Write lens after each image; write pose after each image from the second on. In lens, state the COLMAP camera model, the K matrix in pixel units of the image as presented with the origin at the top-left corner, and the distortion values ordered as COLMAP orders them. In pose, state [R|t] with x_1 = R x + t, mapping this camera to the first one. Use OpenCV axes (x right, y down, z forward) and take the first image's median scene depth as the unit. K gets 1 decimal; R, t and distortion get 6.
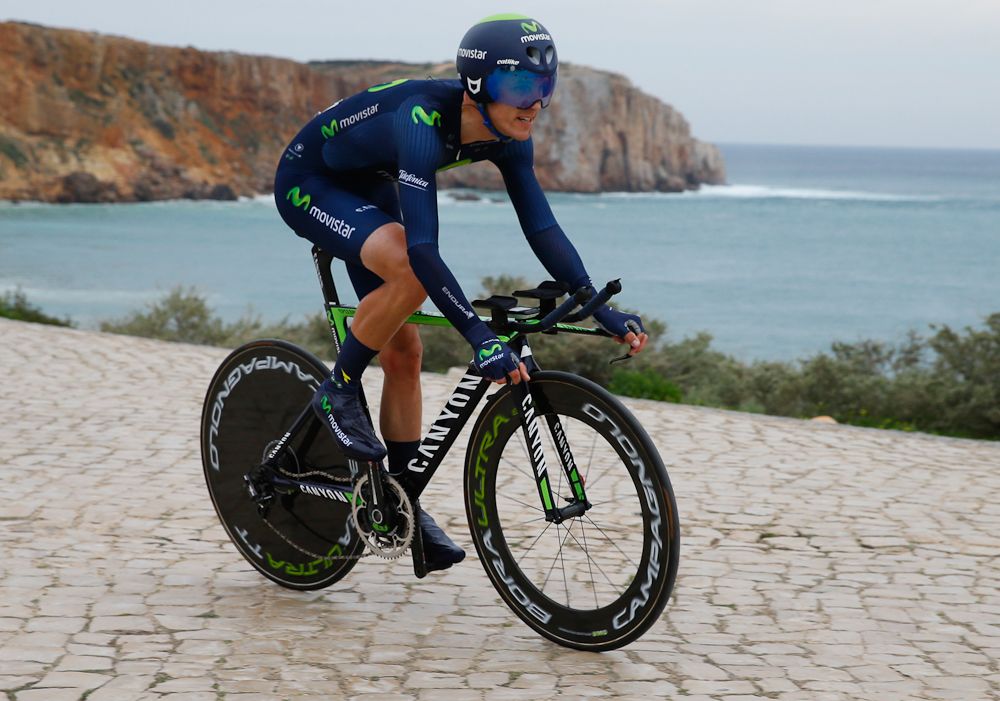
lens RADIAL K [[2483.1, 0, 502.2], [0, 2483.1, 396.8], [0, 0, 1]] dist [0.143149, 0.406672]
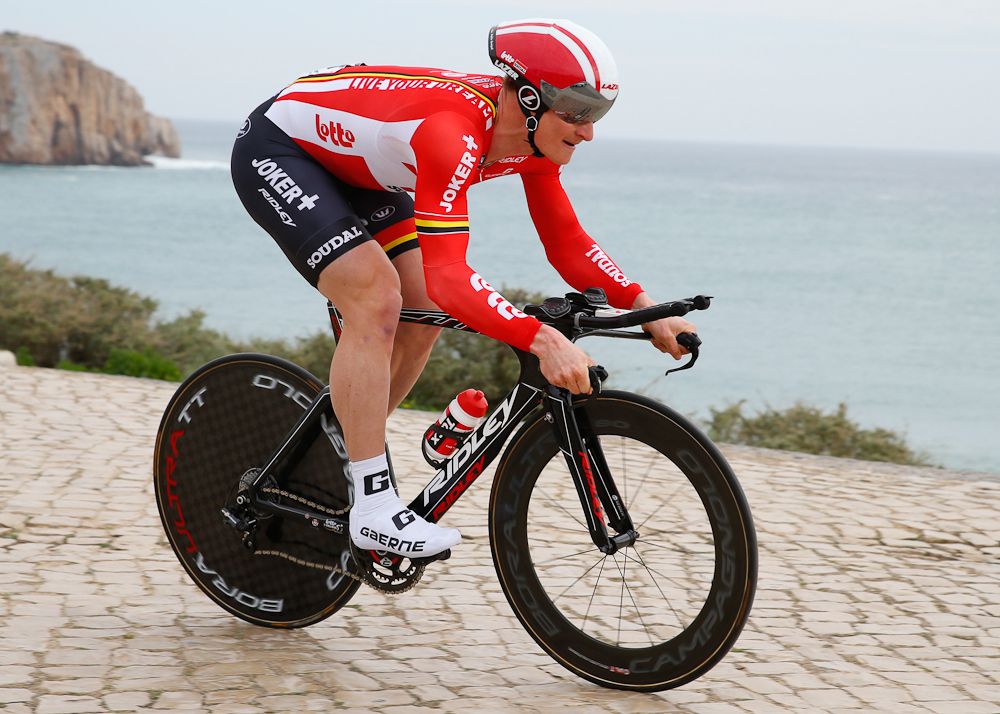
lens RADIAL K [[2462.3, 0, 500.0], [0, 2462.3, 357.0], [0, 0, 1]] dist [0.190262, 0.278606]
pose [[0.976408, -0.005865, 0.215853, -0.045844], [0.007056, 0.999964, -0.004748, -0.005621], [-0.215817, 0.006160, 0.976414, 0.046608]]
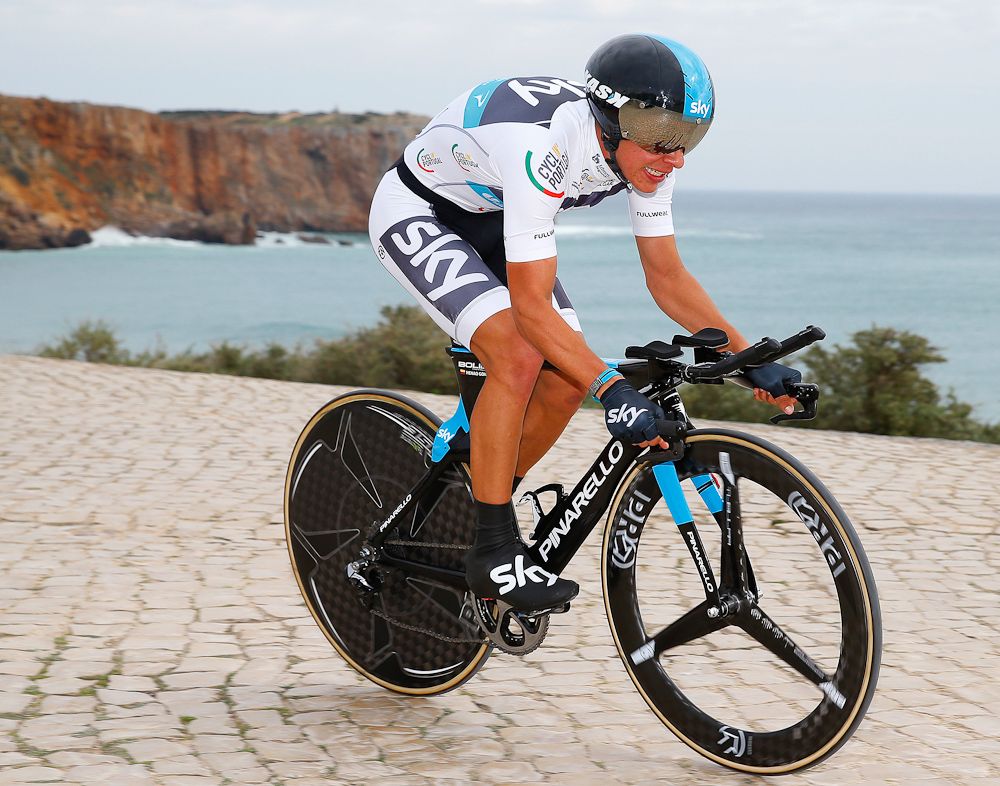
lens RADIAL K [[2309.9, 0, 620.9], [0, 2309.9, 436.9], [0, 0, 1]] dist [0.082589, 0.464082]
pose [[0.993056, -0.021946, 0.115576, -0.072655], [0.021242, 0.999748, 0.007321, 0.009460], [-0.115708, -0.004815, 0.993272, 0.009314]]
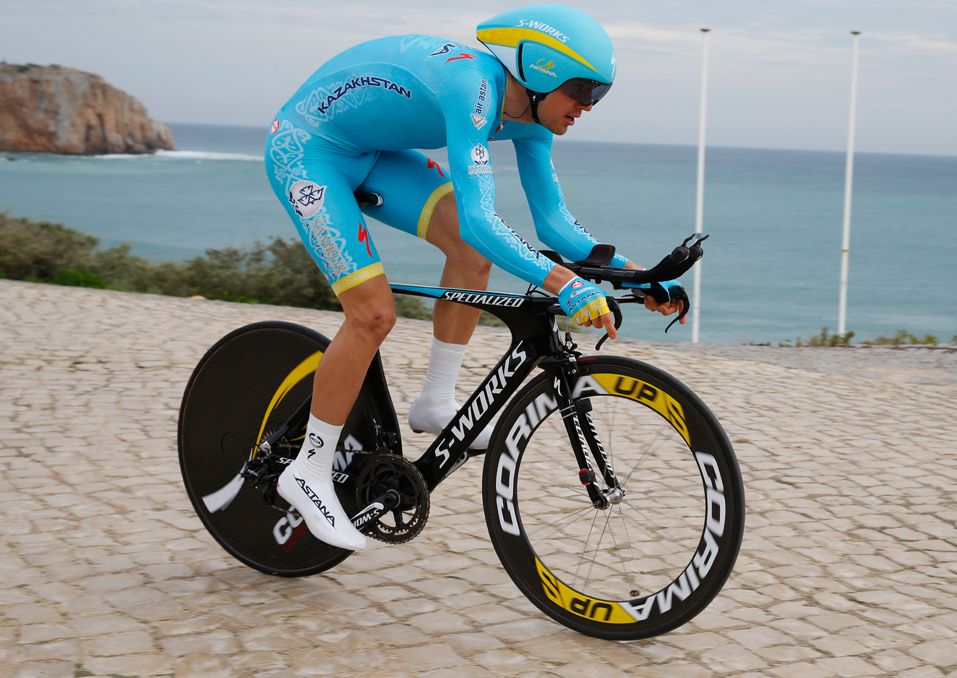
lens RADIAL K [[1583.6, 0, 564.4], [0, 1583.6, 340.5], [0, 0, 1]] dist [0.069353, 0.145004]
pose [[0.946638, -0.030417, 0.320861, 0.070843], [0.019715, 0.999137, 0.036552, 0.010264], [-0.321696, -0.028276, 0.946421, -0.048605]]
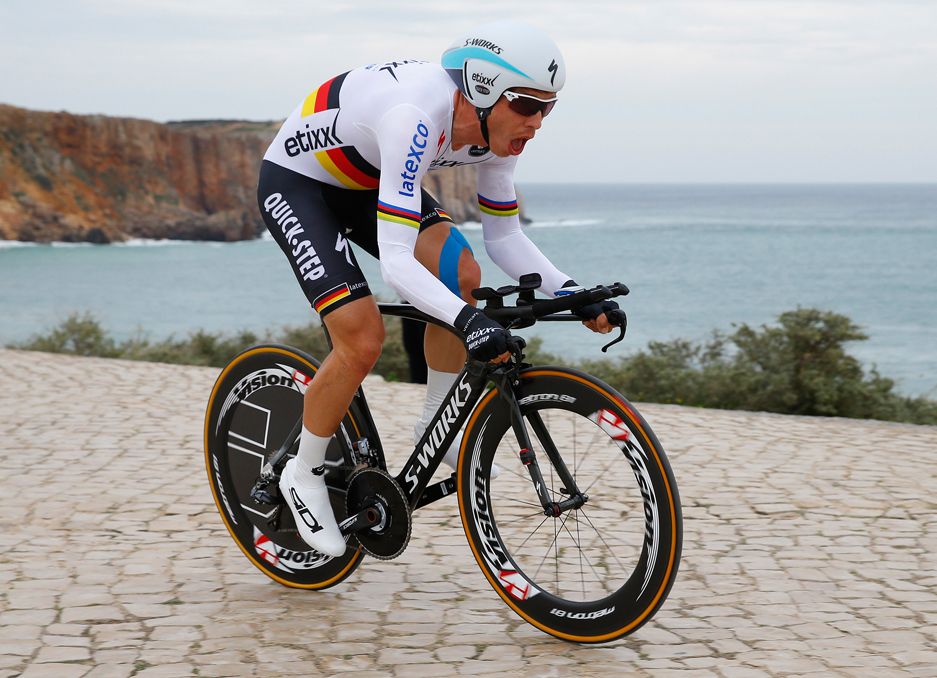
lens RADIAL K [[2097.1, 0, 500.7], [0, 2097.1, 389.7], [0, 0, 1]] dist [0.115677, 0.248062]
pose [[0.996585, -0.033523, 0.075464, -0.033318], [0.033868, 0.999421, -0.003301, 0.004712], [-0.075310, 0.005846, 0.997143, 0.080640]]
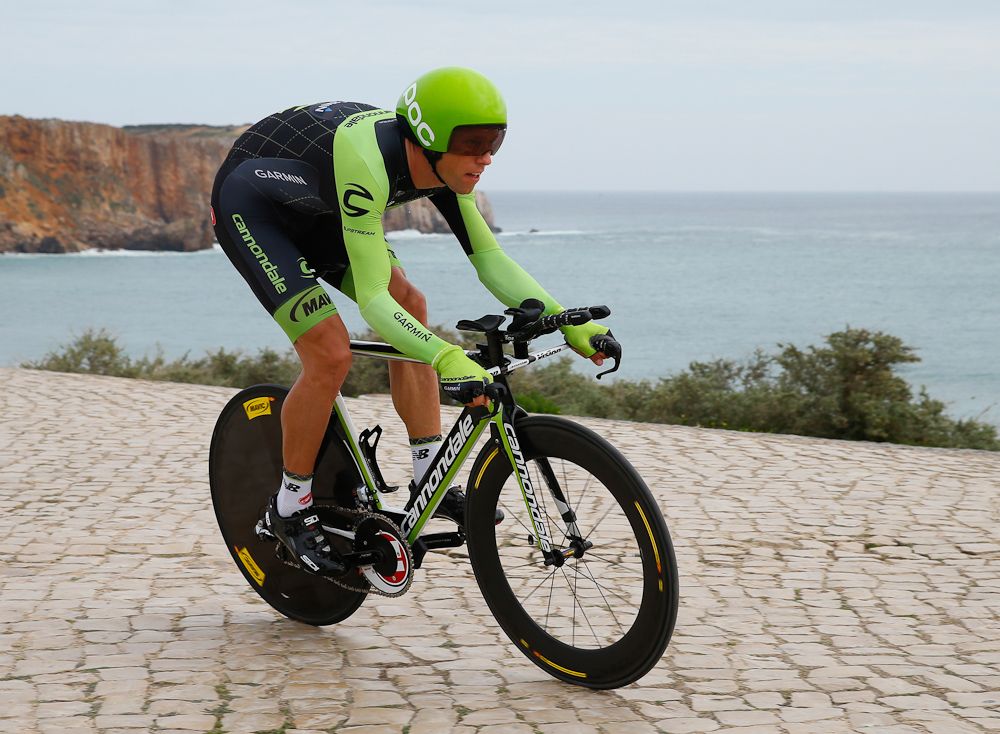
lens RADIAL K [[2178.6, 0, 480.8], [0, 2178.6, 367.7], [0, 0, 1]] dist [0.117226, 0.084254]
pose [[0.996180, -0.030109, 0.081965, -0.130915], [0.031859, 0.999290, -0.020118, -0.007407], [-0.081301, 0.022653, 0.996432, 0.059872]]
